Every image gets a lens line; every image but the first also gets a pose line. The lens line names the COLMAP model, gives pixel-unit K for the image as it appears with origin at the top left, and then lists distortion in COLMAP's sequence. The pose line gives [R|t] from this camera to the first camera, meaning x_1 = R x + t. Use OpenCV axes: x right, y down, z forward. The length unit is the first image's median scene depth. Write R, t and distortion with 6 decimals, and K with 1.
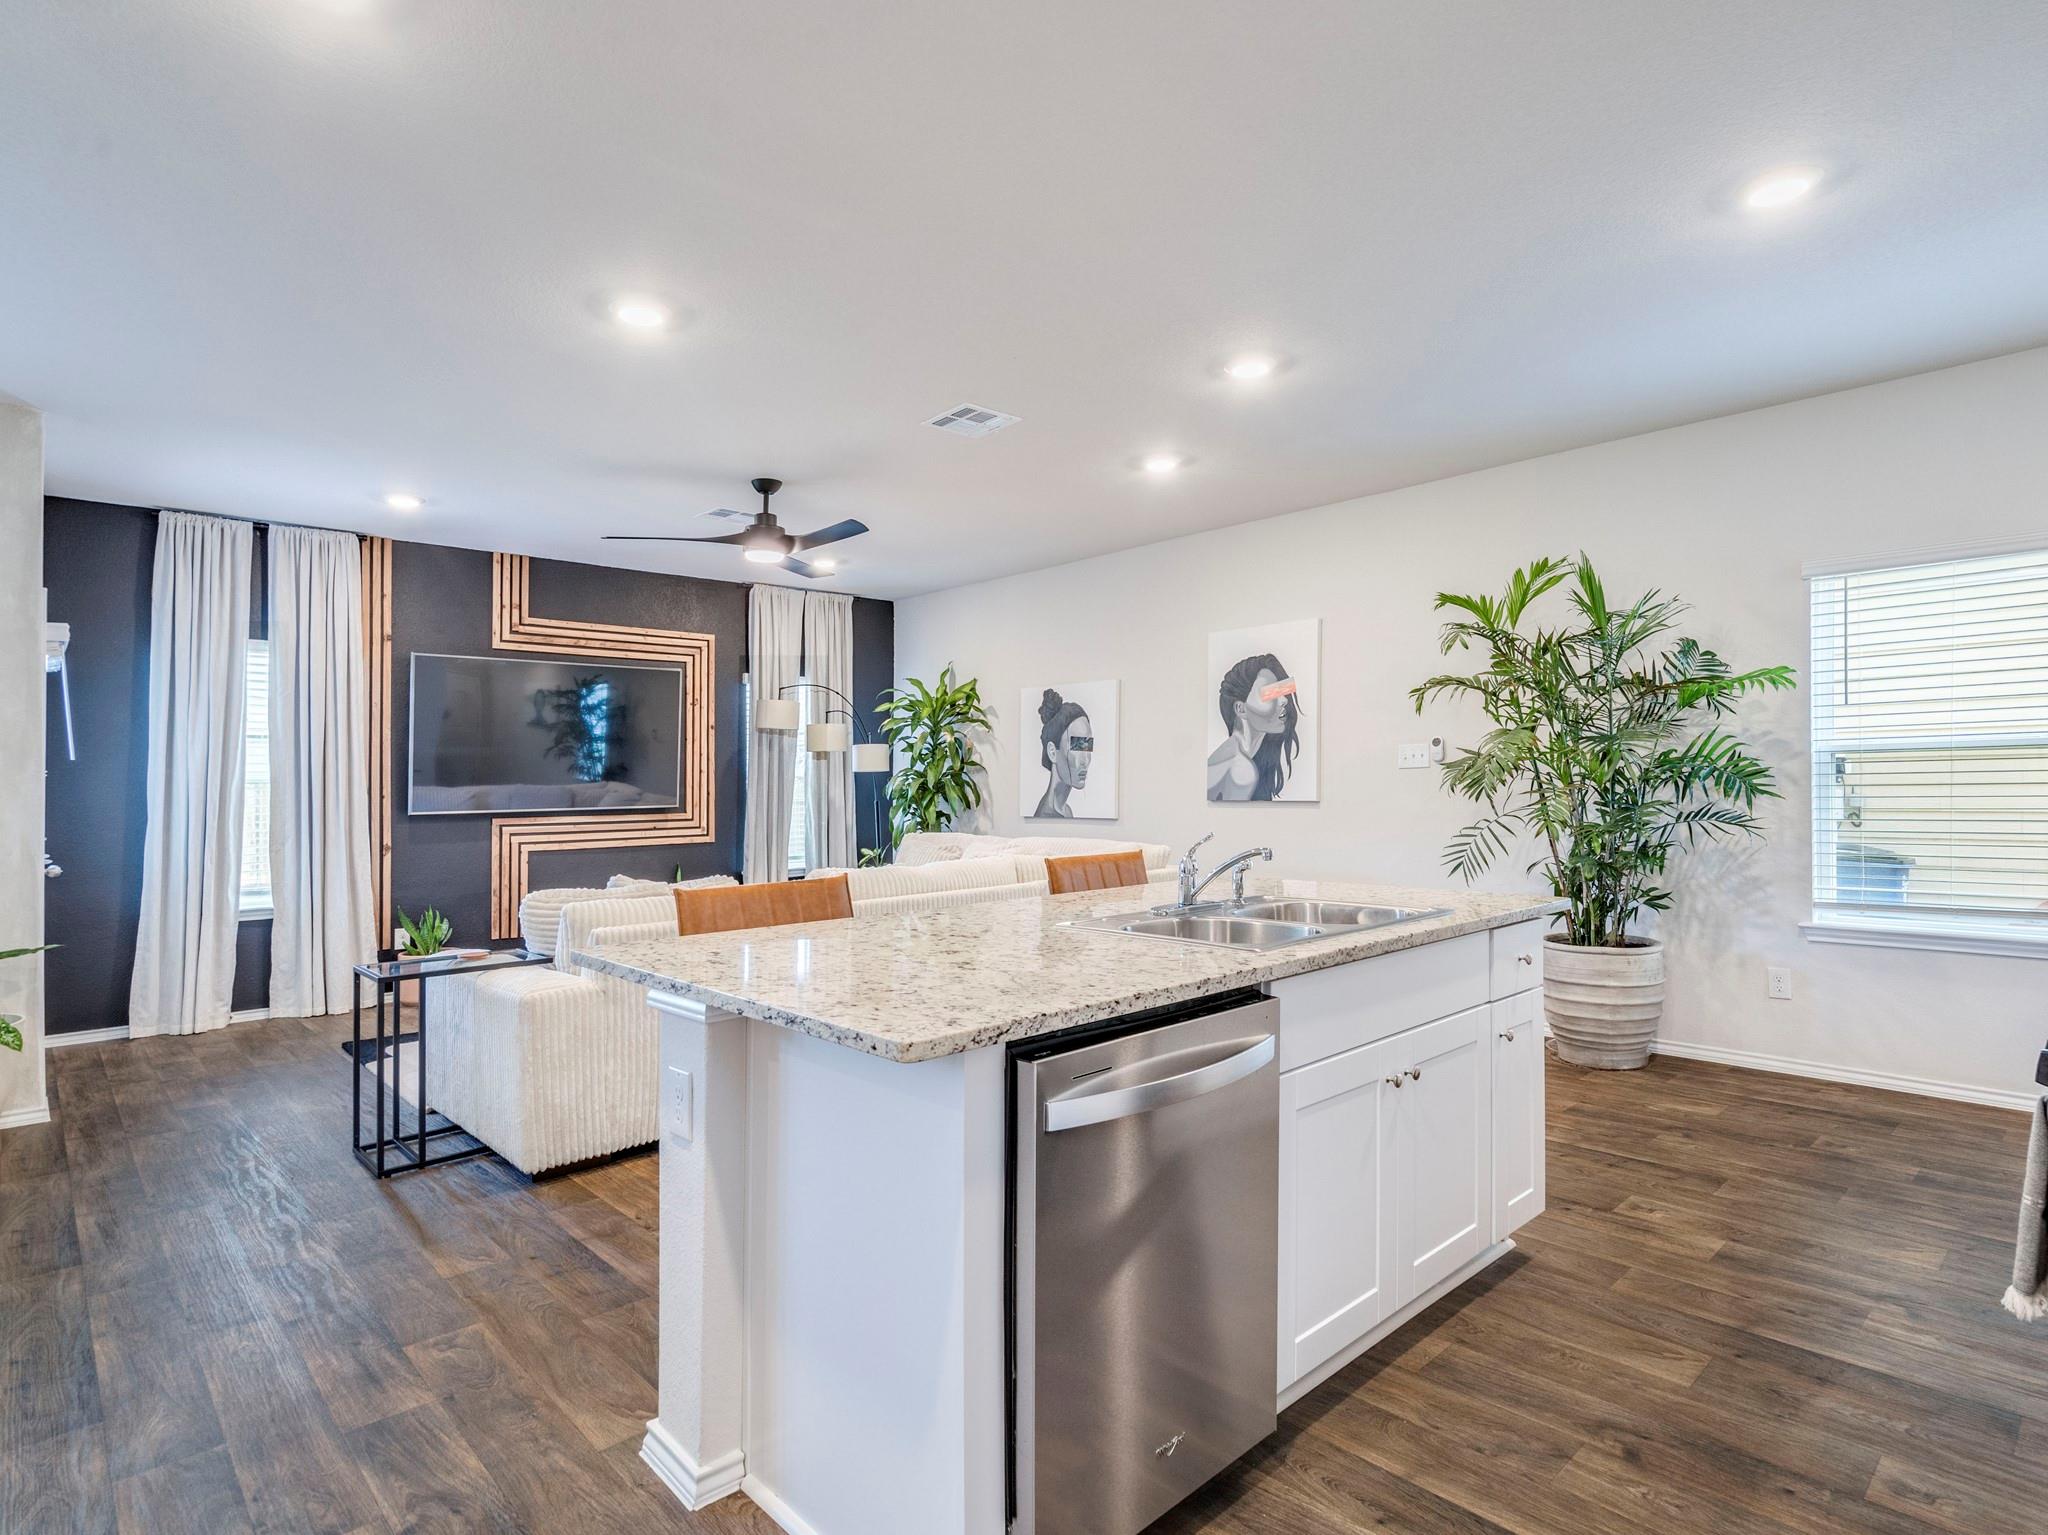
lens RADIAL K [[1050.7, 0, 1055.0], [0, 1050.7, 765.6], [0, 0, 1]] dist [0.053733, -0.000390]
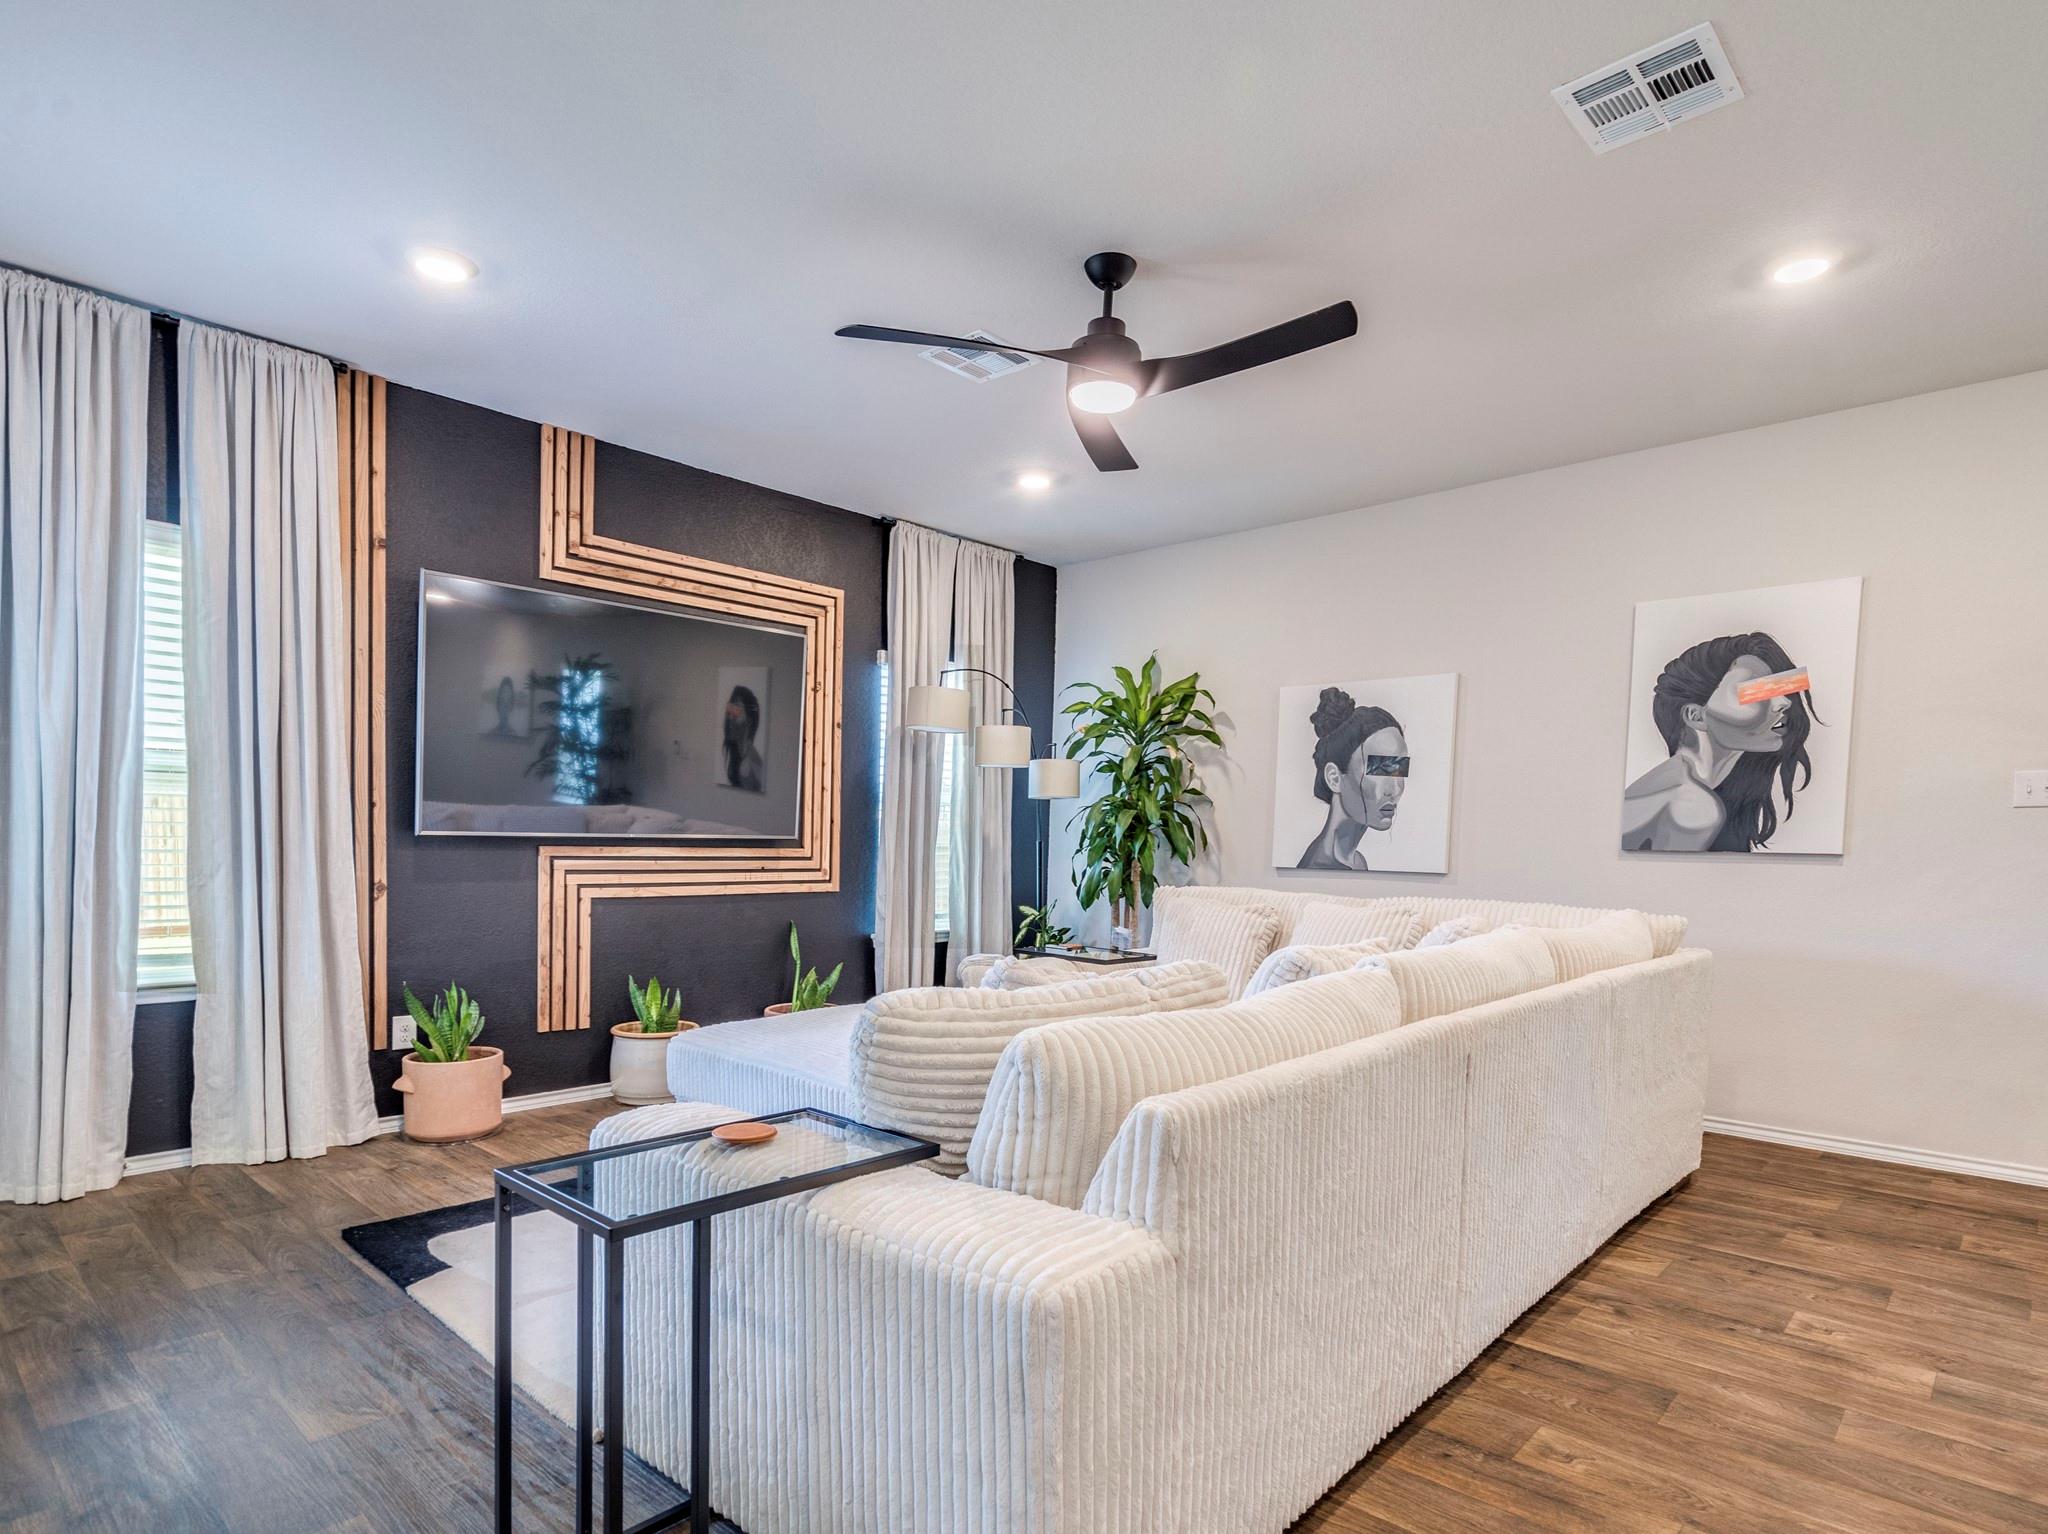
lens RADIAL K [[1095.7, 0, 1100.5], [0, 1095.7, 873.8], [0, 0, 1]] dist [0.019587, 0.001224]
pose [[0.995271, 0.025884, 0.093628, -0.251047], [-0.030511, 0.998365, 0.048335, 0.023540], [-0.092224, -0.050963, 0.994433, 0.306589]]
